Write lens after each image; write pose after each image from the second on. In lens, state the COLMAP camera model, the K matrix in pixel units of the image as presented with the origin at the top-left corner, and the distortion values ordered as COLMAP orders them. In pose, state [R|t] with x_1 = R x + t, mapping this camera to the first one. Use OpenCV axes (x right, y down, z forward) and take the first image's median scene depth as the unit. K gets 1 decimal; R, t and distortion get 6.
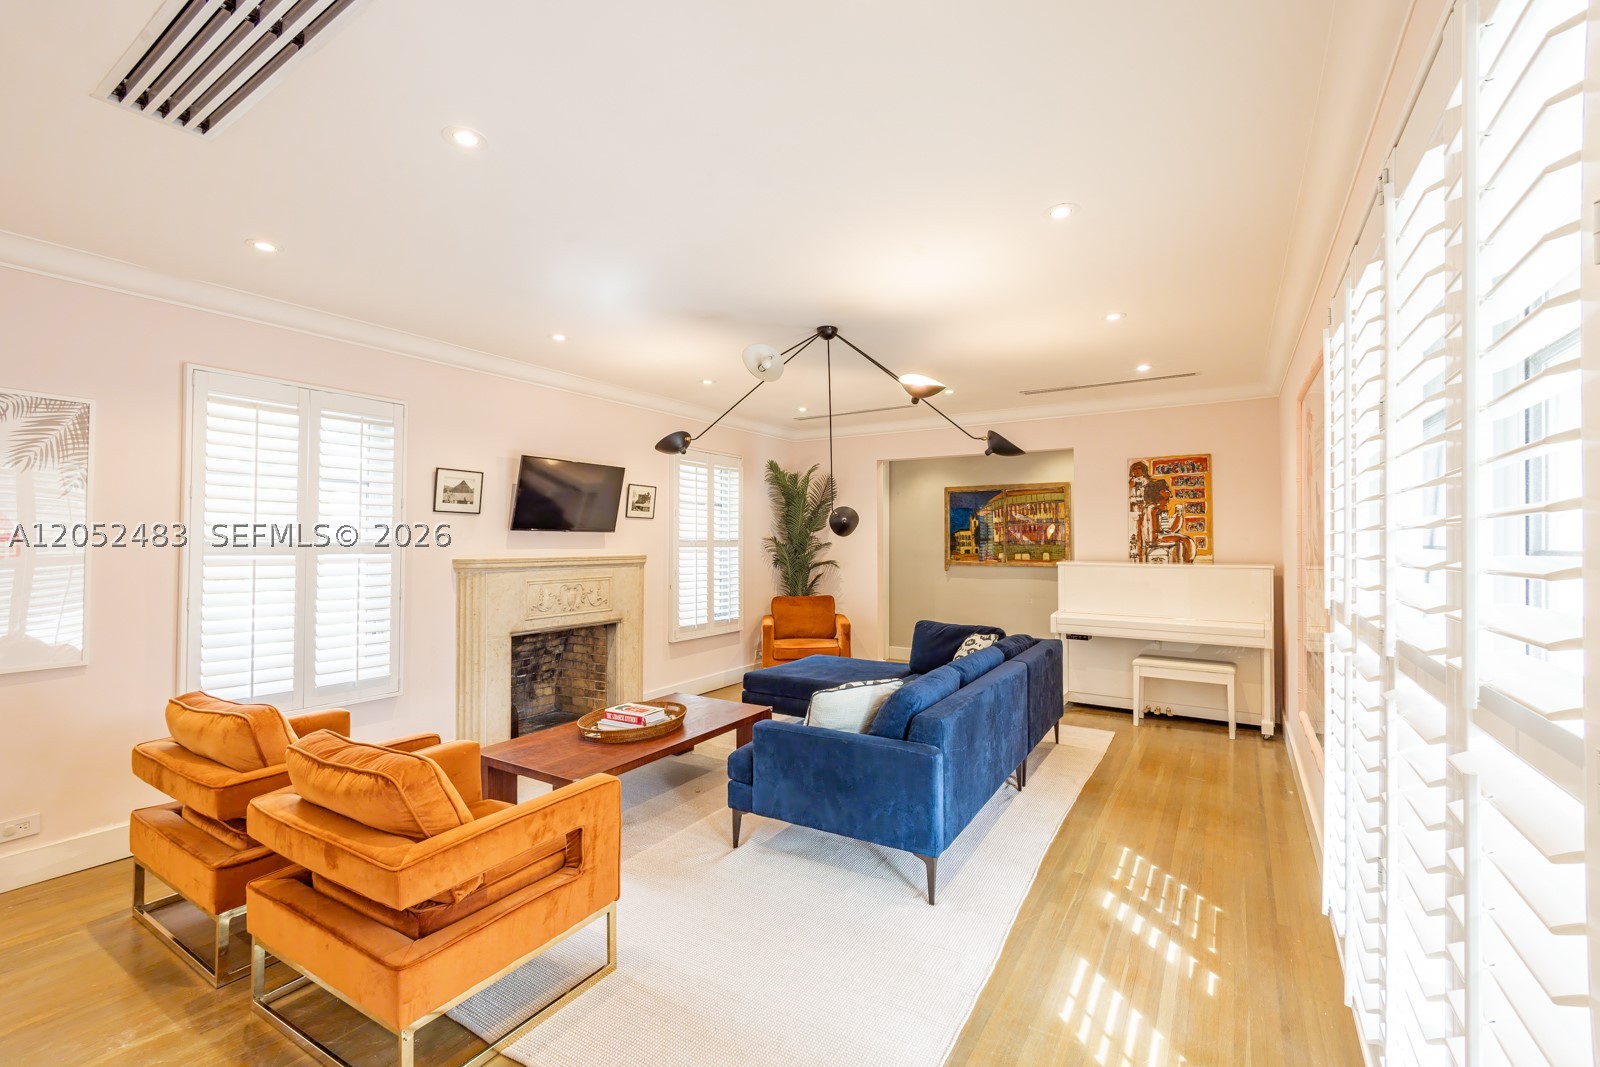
lens RADIAL K [[680.3, 0, 802.6], [0, 680.3, 537.8], [0, 0, 1]] dist [-0.008491, 0.001818]
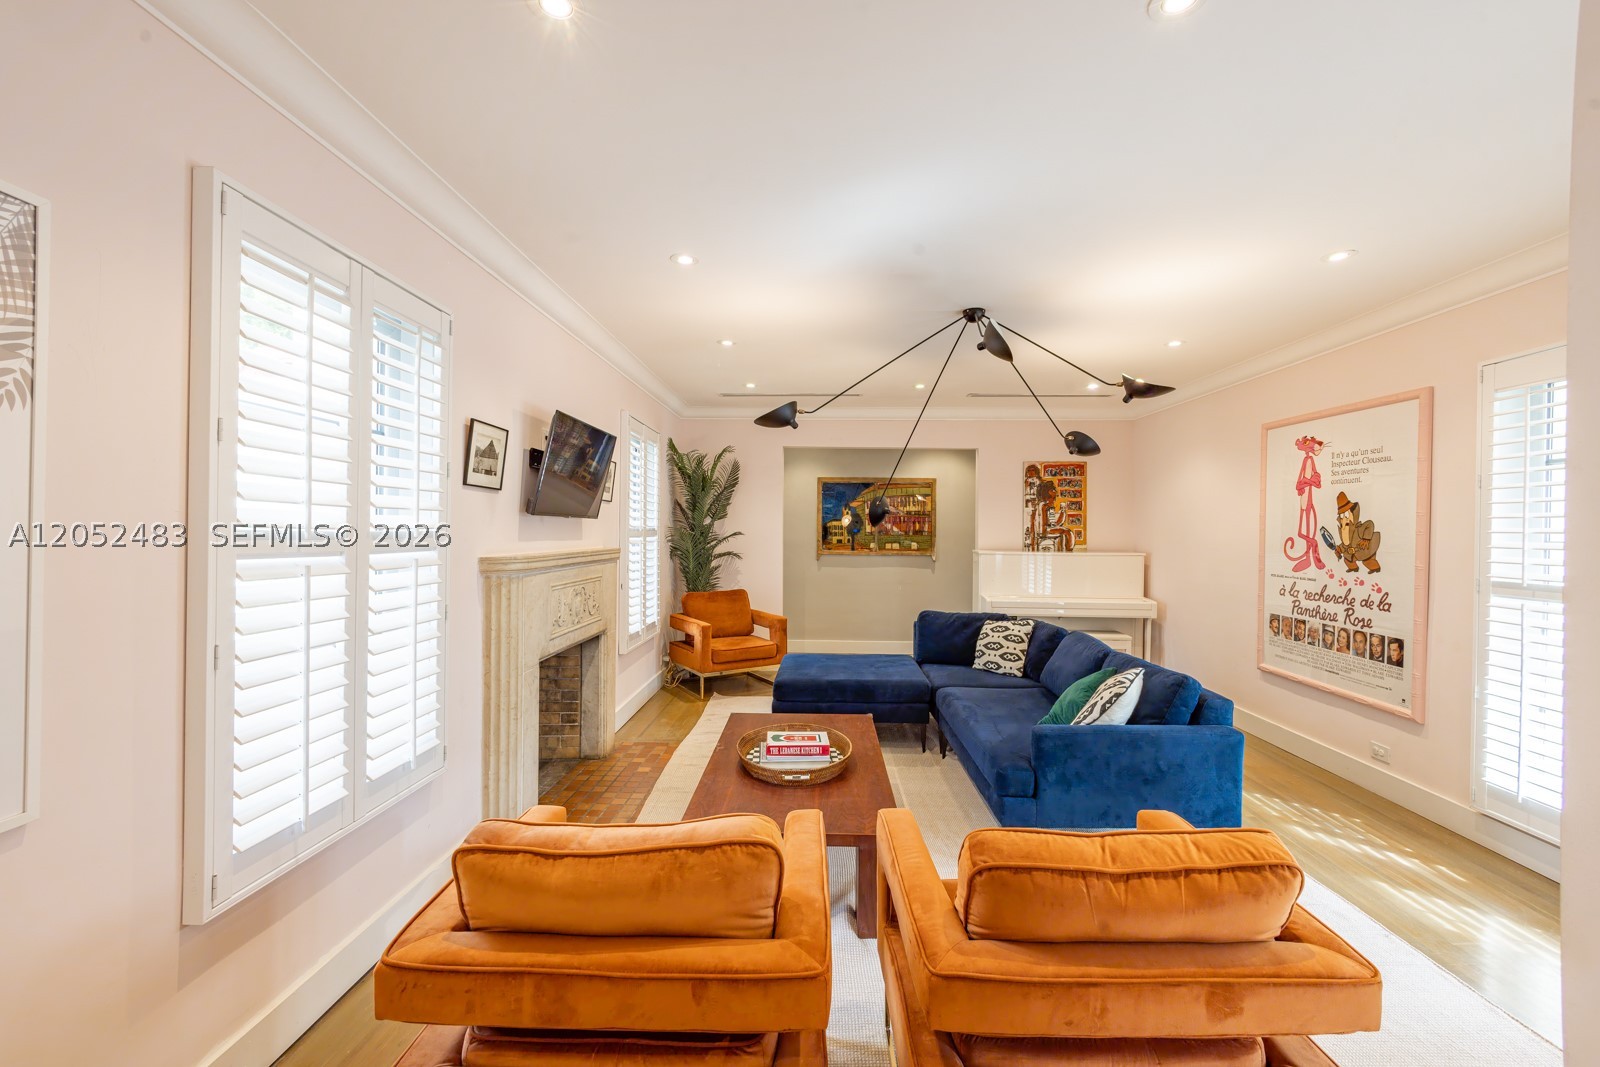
lens RADIAL K [[680.3, 0, 802.3], [0, 680.3, 536.0], [0, 0, 1]] dist [-0.008491, 0.001818]
pose [[0.860869, 0.002227, 0.508821, -0.447255], [-0.010366, 0.999860, 0.013162, -0.001170], [-0.508720, -0.016606, 0.860772, 0.201784]]
